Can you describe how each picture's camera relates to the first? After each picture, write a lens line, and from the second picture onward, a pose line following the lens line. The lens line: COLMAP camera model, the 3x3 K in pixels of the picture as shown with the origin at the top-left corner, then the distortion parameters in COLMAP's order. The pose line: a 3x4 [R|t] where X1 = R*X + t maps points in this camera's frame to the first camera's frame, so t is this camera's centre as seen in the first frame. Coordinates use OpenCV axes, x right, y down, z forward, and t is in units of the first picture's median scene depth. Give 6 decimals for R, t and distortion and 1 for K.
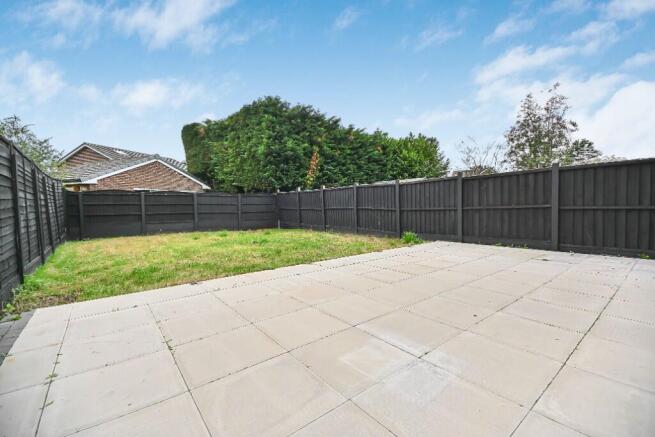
lens RADIAL K [[283.6, 0, 331.6], [0, 283.6, 216.2], [0, 0, 1]] dist [0.018778, -0.000333]
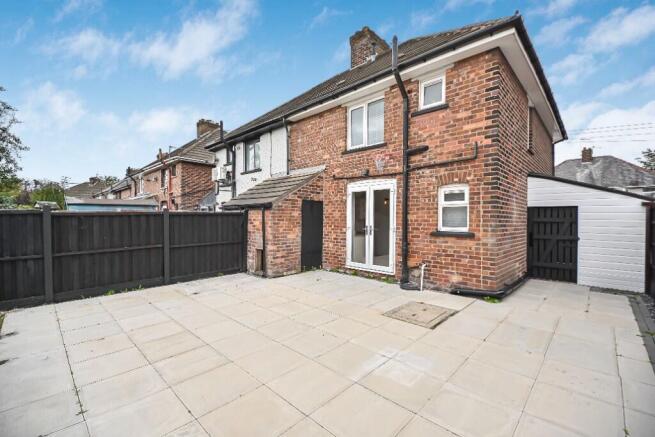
lens RADIAL K [[283.6, 0, 331.6], [0, 283.6, 216.2], [0, 0, 1]] dist [0.018778, -0.000333]
pose [[-0.130962, 0.015135, 0.991272, -0.176518], [0.041824, 0.999078, -0.009729, -0.045925], [-0.990505, 0.040185, -0.131474, 0.202234]]
